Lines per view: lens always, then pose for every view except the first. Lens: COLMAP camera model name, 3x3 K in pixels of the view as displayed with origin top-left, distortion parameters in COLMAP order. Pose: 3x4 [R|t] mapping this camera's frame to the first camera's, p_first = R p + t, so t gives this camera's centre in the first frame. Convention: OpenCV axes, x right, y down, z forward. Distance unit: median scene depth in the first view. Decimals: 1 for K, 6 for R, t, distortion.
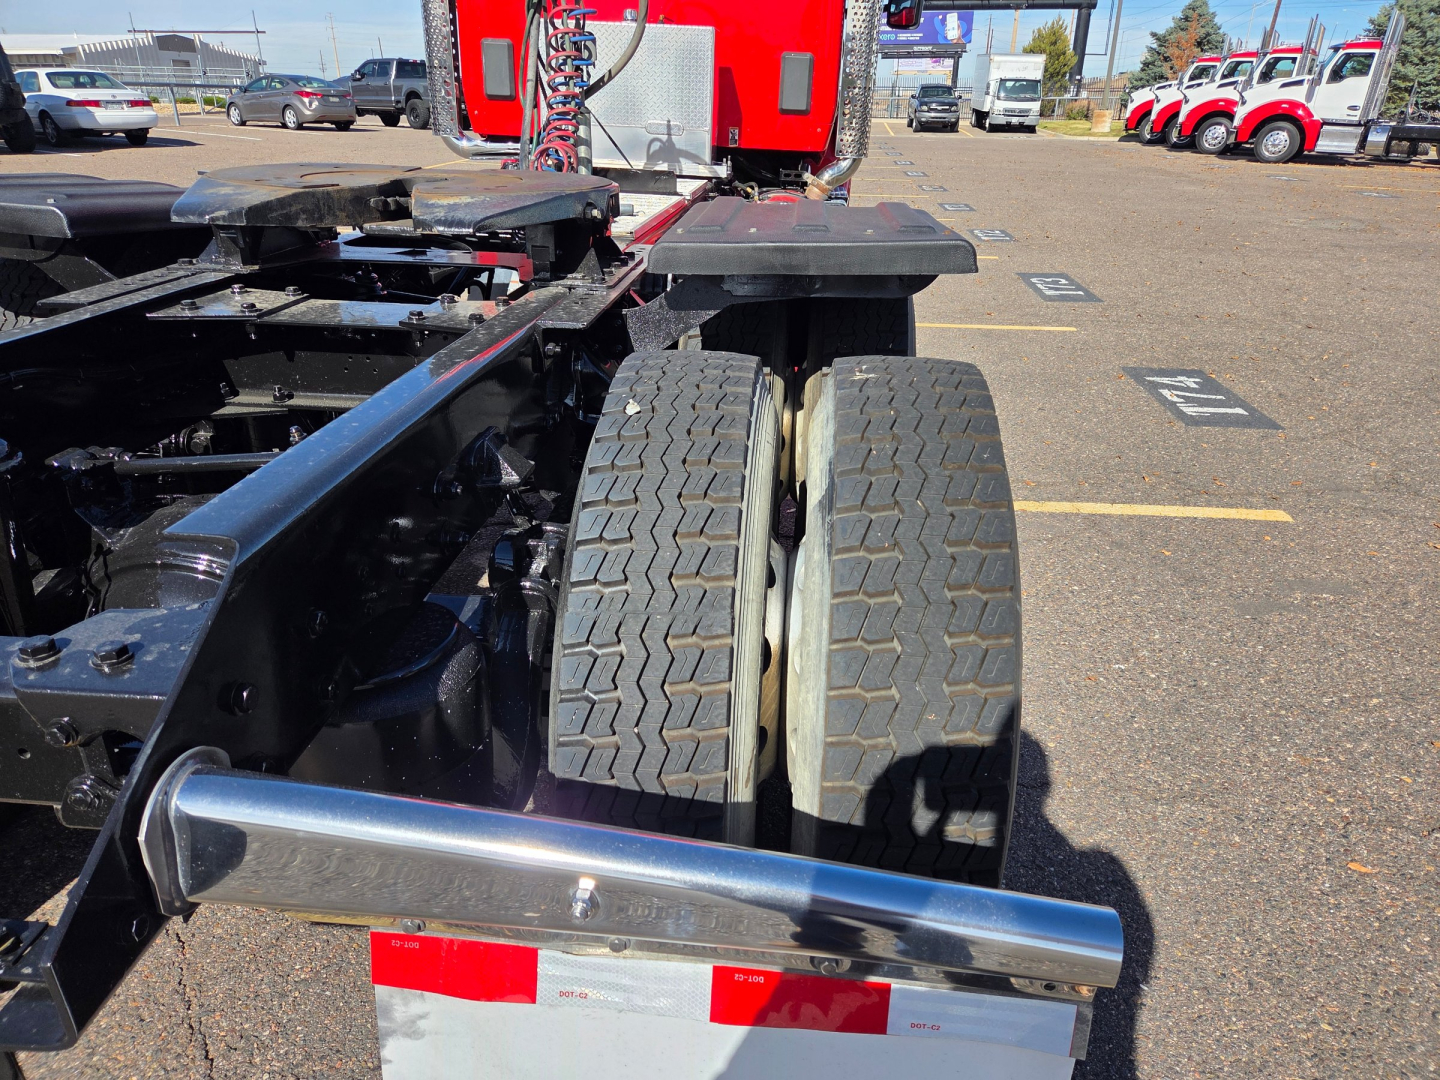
lens RADIAL K [[967.1, 0, 719.6], [0, 967.1, 544.7], [0, 0, 1]] dist [0.060138, -0.044593]
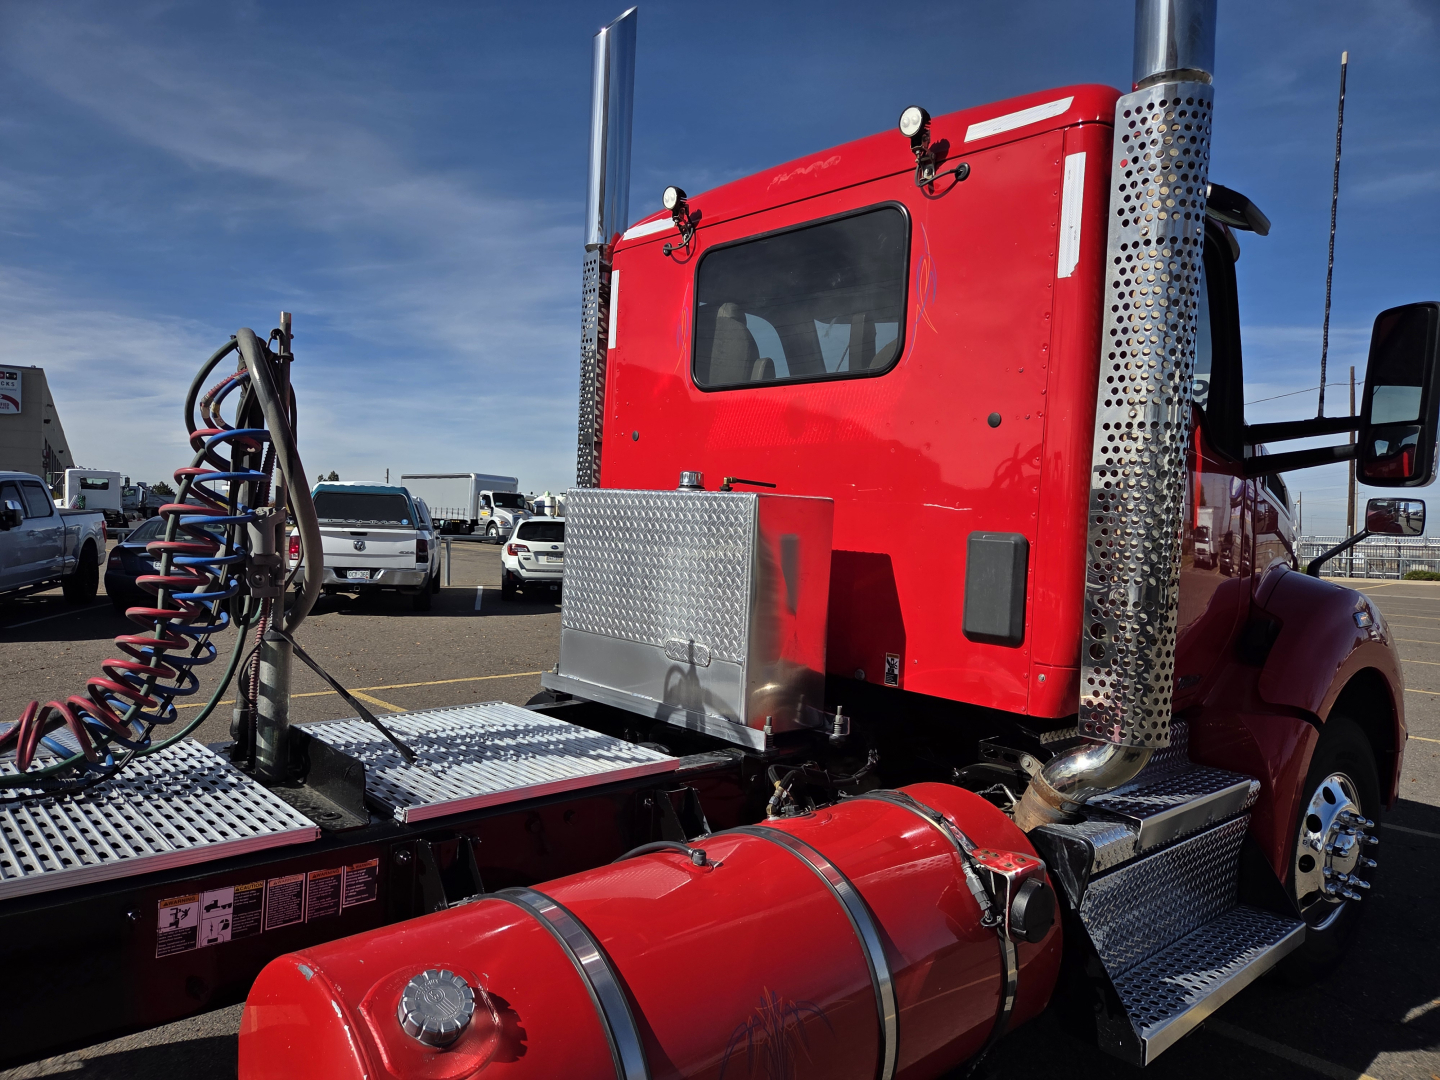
lens RADIAL K [[960.0, 0, 716.4], [0, 960.0, 550.2], [0, 0, 1]] dist [0.082193, -0.064769]
pose [[0.744225, 0.019994, -0.667629, 0.059285], [-0.295170, 0.906498, -0.301887, -0.058709], [0.599168, 0.421737, 0.680540, 0.112854]]
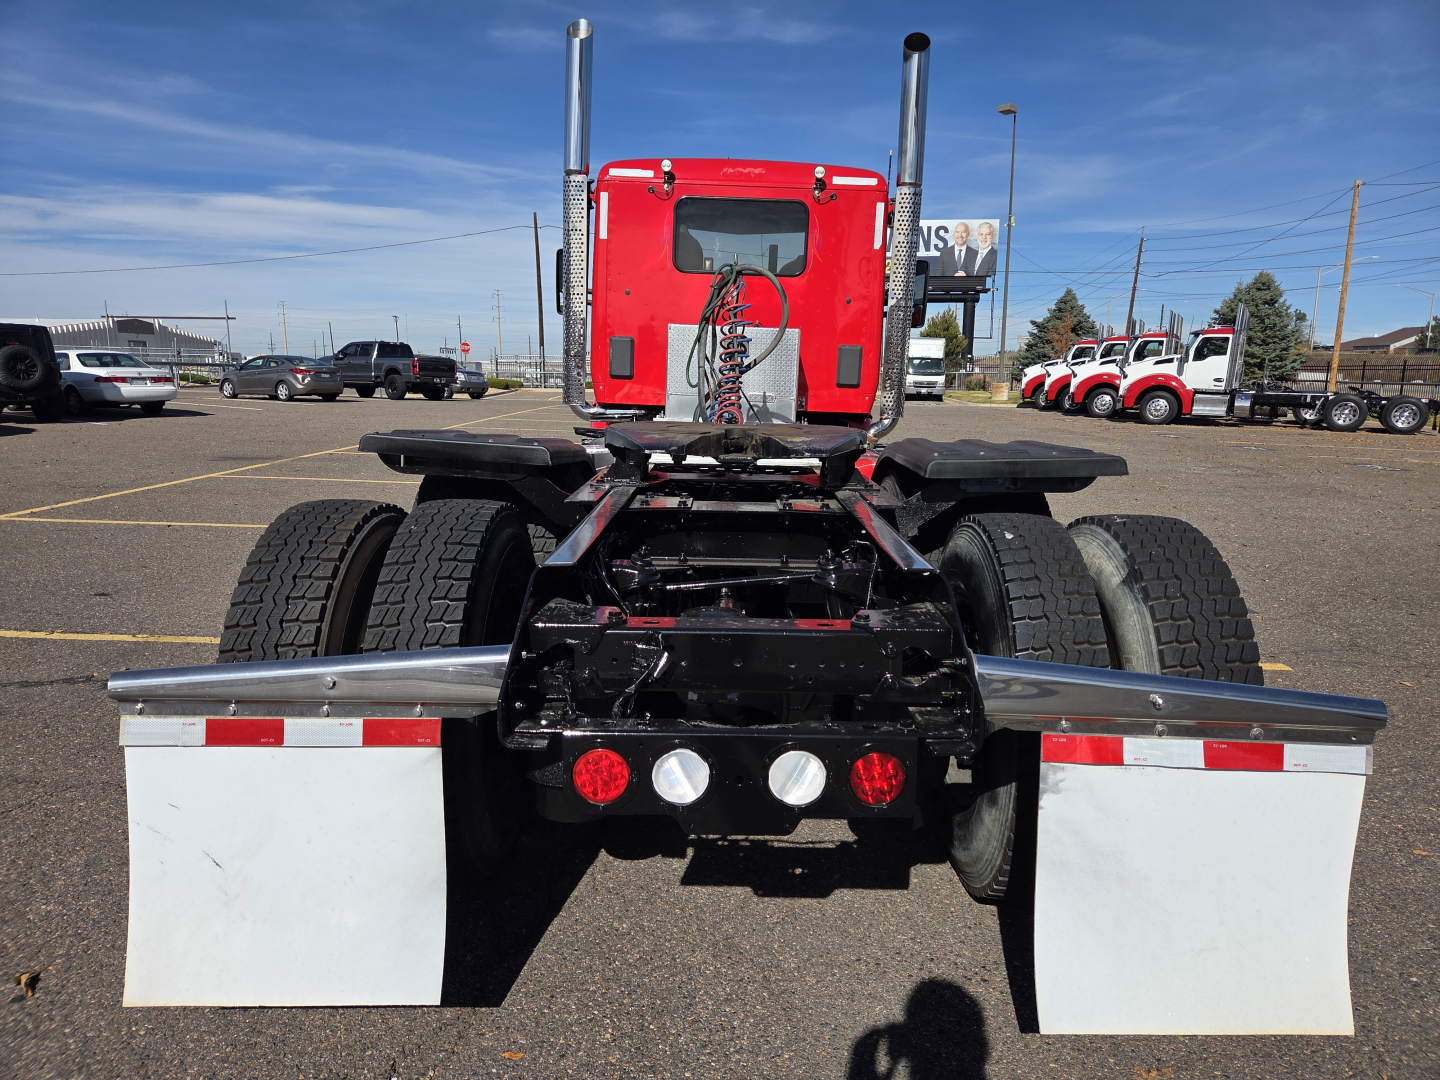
lens RADIAL K [[960.0, 0, 716.4], [0, 960.0, 550.2], [0, 0, 1]] dist [0.082193, -0.064769]
pose [[0.997278, -0.016054, 0.071960, -0.039400], [0.033095, 0.969629, -0.242329, 0.015983], [-0.065884, 0.244051, 0.967522, -0.037721]]
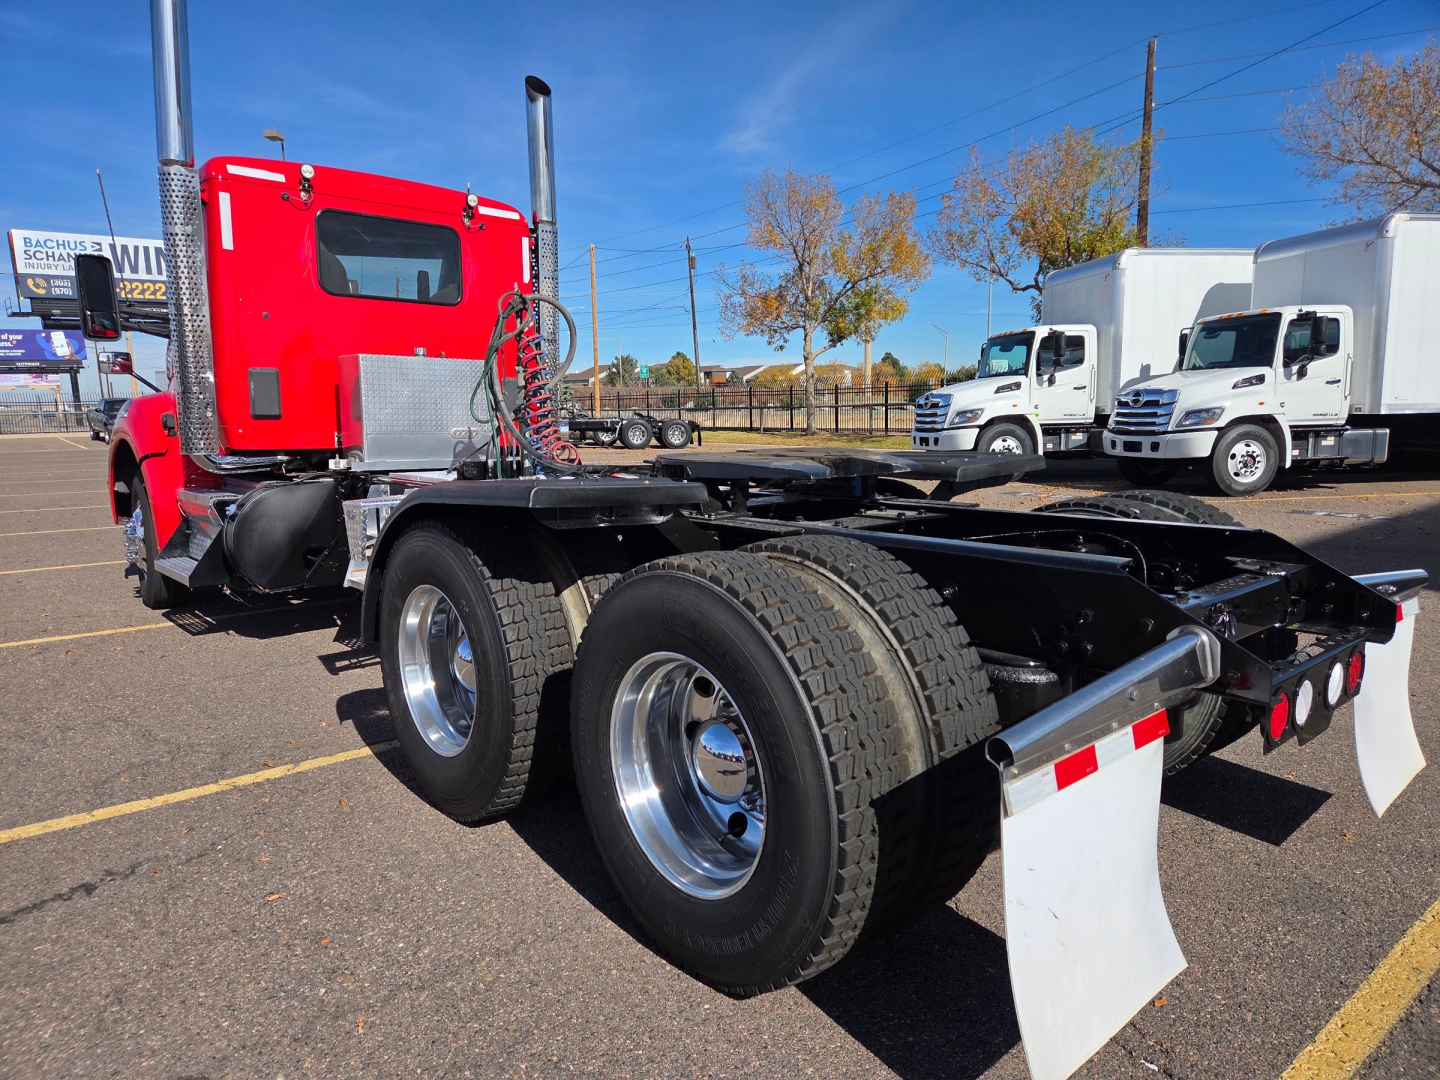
lens RADIAL K [[960.0, 0, 716.4], [0, 960.0, 550.2], [0, 0, 1]] dist [0.082193, -0.064769]
pose [[0.695686, -0.137351, 0.705093, -0.132327], [0.327067, 0.934473, -0.140670, -0.002425], [-0.639569, 0.328475, 0.695022, -0.000482]]
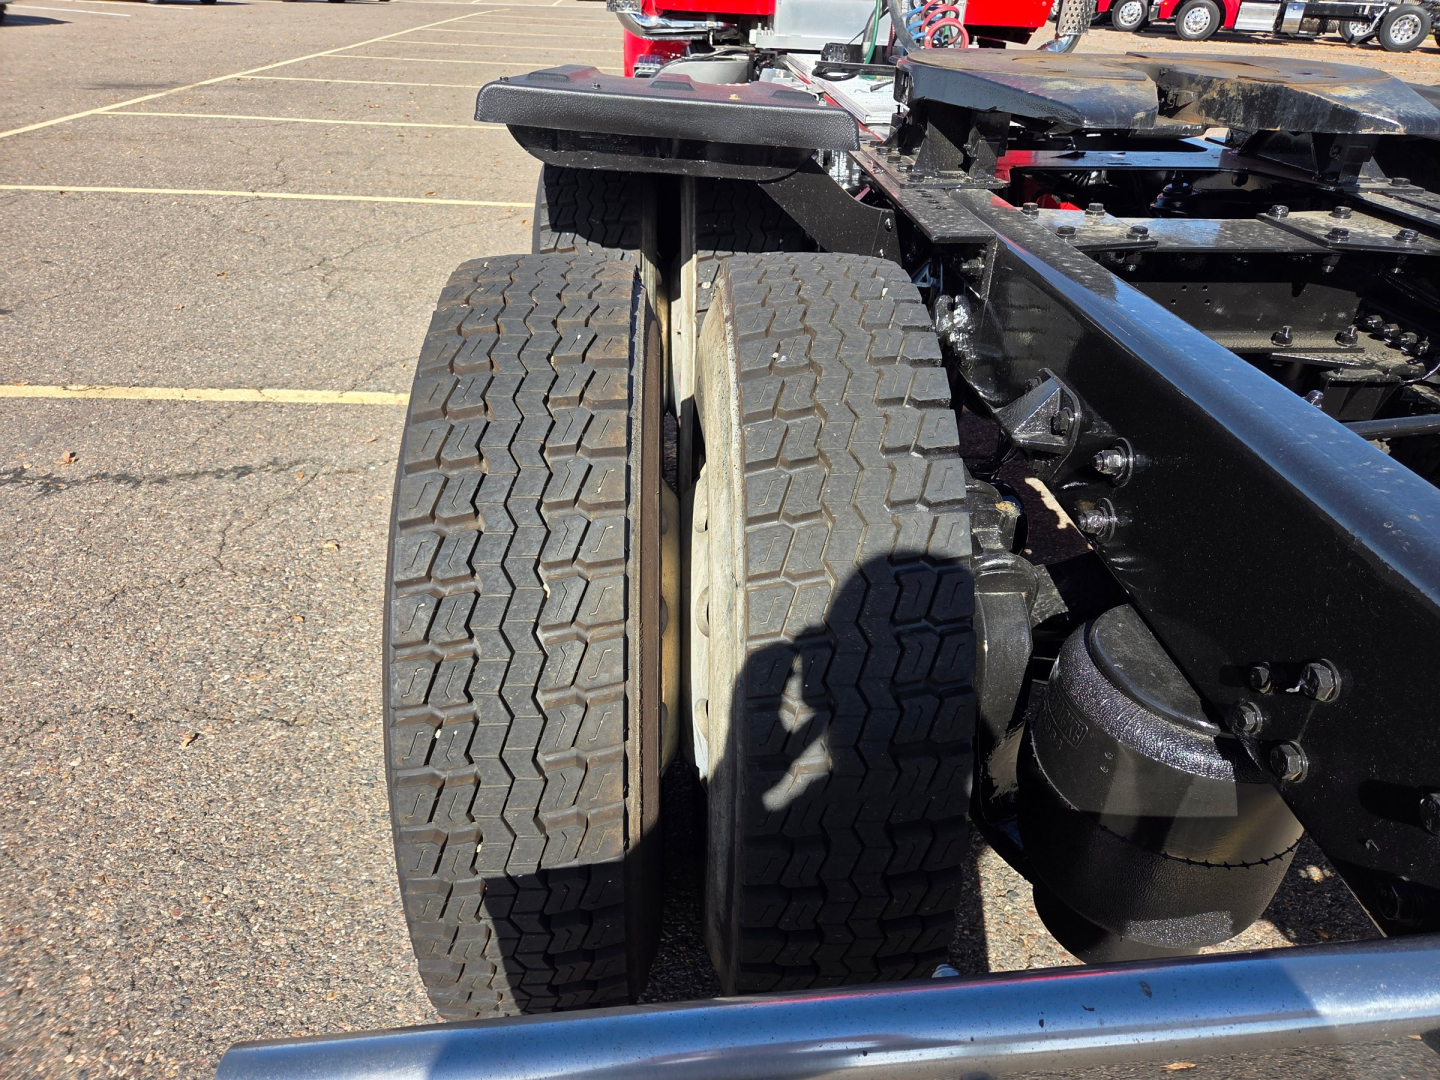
lens RADIAL K [[967.1, 0, 719.6], [0, 967.1, 544.7], [0, 0, 1]] dist [0.060138, -0.044593]
pose [[0.990956, -0.063266, 0.118341, -0.068905], [0.050901, 0.993197, 0.104733, -0.006213], [-0.124162, -0.097762, 0.987434, 0.014989]]
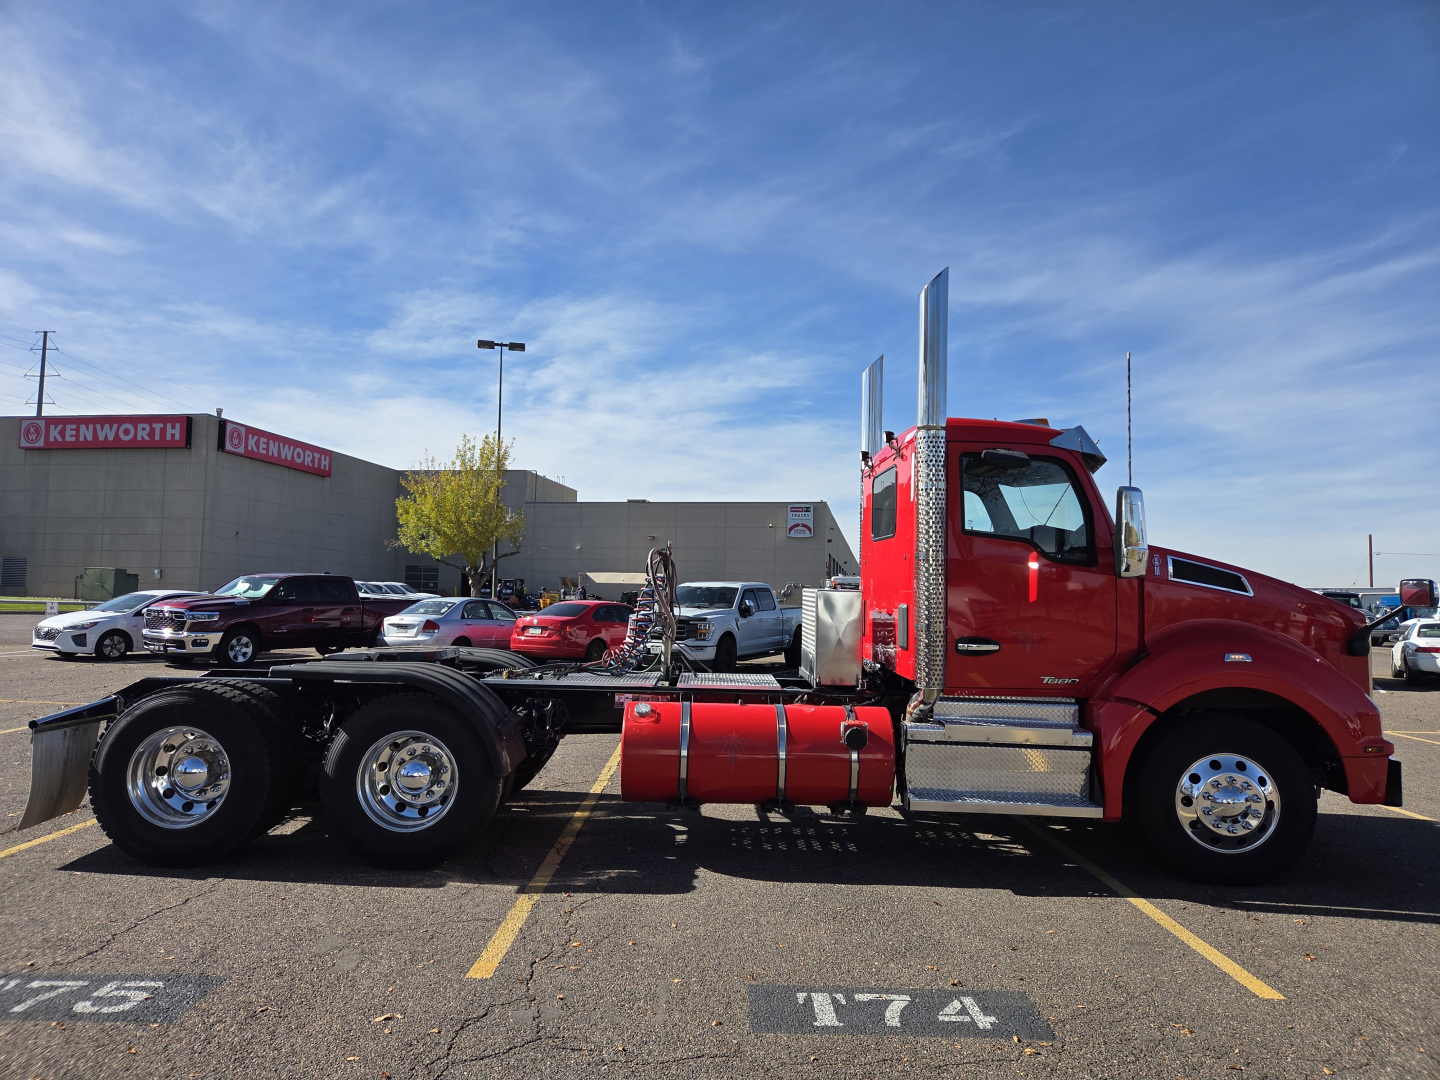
lens RADIAL K [[967.1, 0, 719.6], [0, 967.1, 544.7], [0, 0, 1]] dist [0.060138, -0.044593]
pose [[0.104469, -0.077135, -0.991532, 0.245441], [-0.432569, 0.894219, -0.115140, -0.064468], [0.895528, 0.440935, 0.060051, 0.134087]]
